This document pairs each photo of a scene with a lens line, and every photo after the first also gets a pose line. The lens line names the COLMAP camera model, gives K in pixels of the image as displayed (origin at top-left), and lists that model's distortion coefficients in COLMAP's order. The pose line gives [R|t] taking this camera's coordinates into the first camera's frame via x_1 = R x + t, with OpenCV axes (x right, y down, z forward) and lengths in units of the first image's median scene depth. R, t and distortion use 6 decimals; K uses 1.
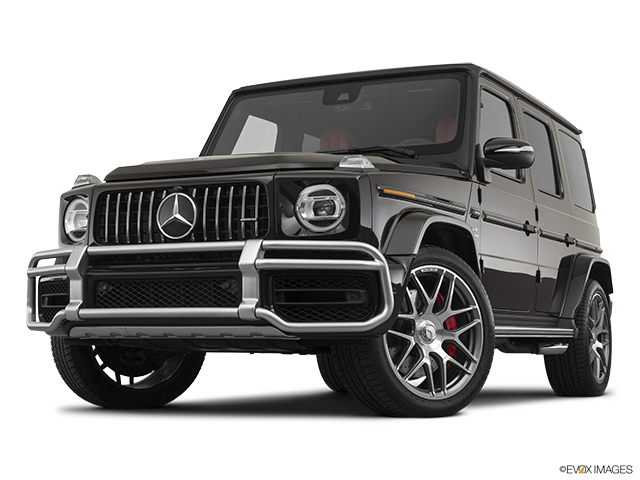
lens RADIAL K [[1189.1, 0, 320.0], [0, 1189.1, 240.0], [0, 0, 1]] dist [0.038961, 0.098195]
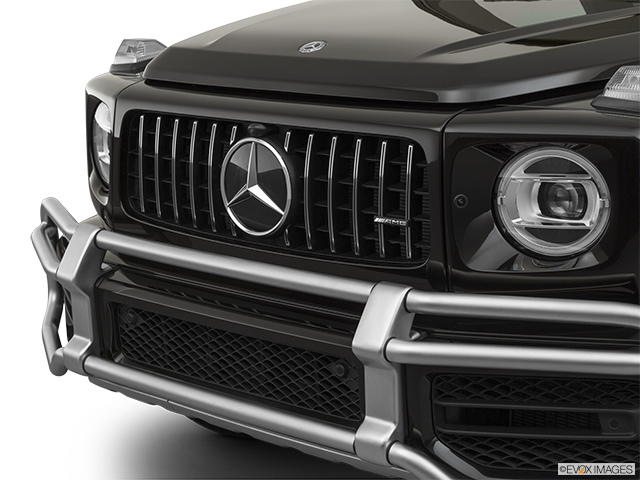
lens RADIAL K [[1455.7, 0, 320.0], [0, 1455.7, 240.0], [0, 0, 1]] dist [-0.004849, -0.008724]
pose [[0.957068, 0.043455, -0.286586, 0.068657], [0.039004, 0.960400, 0.275882, -0.155715], [0.287226, -0.275216, 0.917473, 0.468168]]
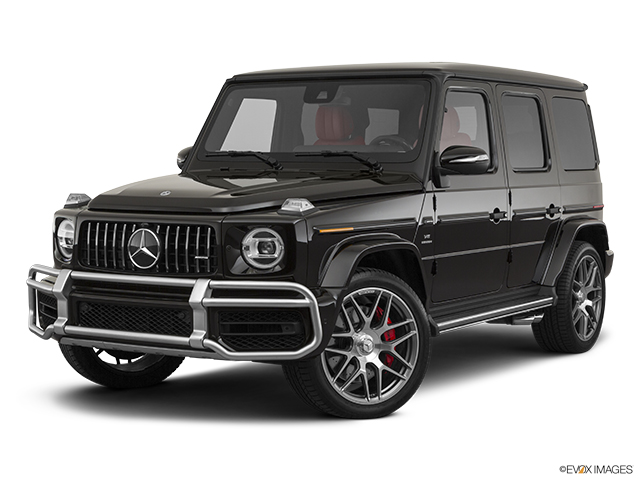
lens RADIAL K [[1323.1, 0, 320.0], [0, 1323.1, 240.0], [0, 0, 1]] dist [0.028911, 0.012742]
pose [[0.995263, 0.007880, -0.096898, 0.172501], [0.006265, 0.989439, 0.144811, -0.211241], [0.097015, -0.144733, 0.984703, -0.247298]]
